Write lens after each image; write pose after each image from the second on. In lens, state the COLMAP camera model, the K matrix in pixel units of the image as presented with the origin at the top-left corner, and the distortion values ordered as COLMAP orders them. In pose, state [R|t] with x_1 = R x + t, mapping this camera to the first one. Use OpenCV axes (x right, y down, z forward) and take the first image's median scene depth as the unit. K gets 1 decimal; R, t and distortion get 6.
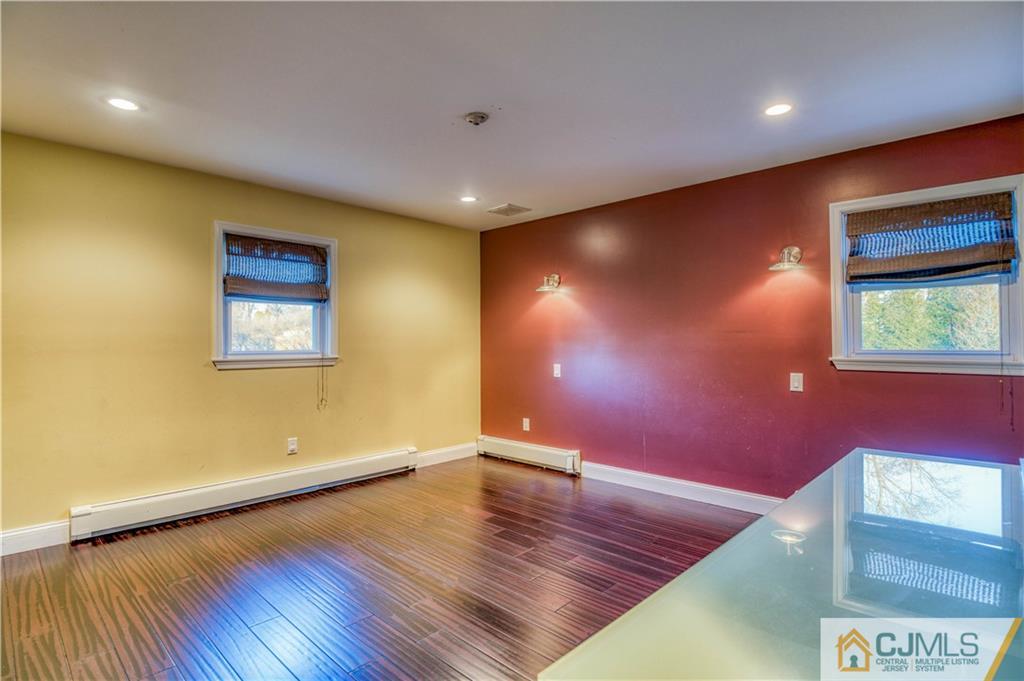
lens RADIAL K [[508.6, 0, 515.8], [0, 508.6, 337.4], [0, 0, 1]] dist [-0.012228, -0.004894]
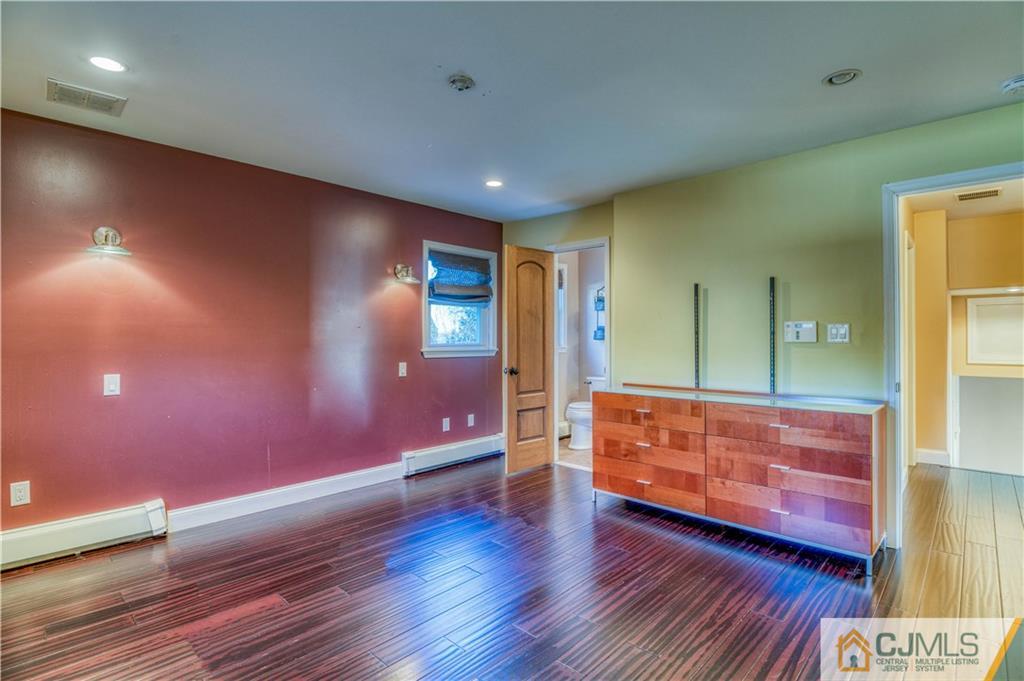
lens RADIAL K [[508.6, 0, 515.5], [0, 508.6, 339.8], [0, 0, 1]] dist [-0.012228, -0.004894]
pose [[-0.004689, -0.003289, 0.999984, -0.720819], [-0.007091, 0.999970, 0.003255, 0.006041], [-0.999964, -0.007076, -0.004712, 0.691164]]
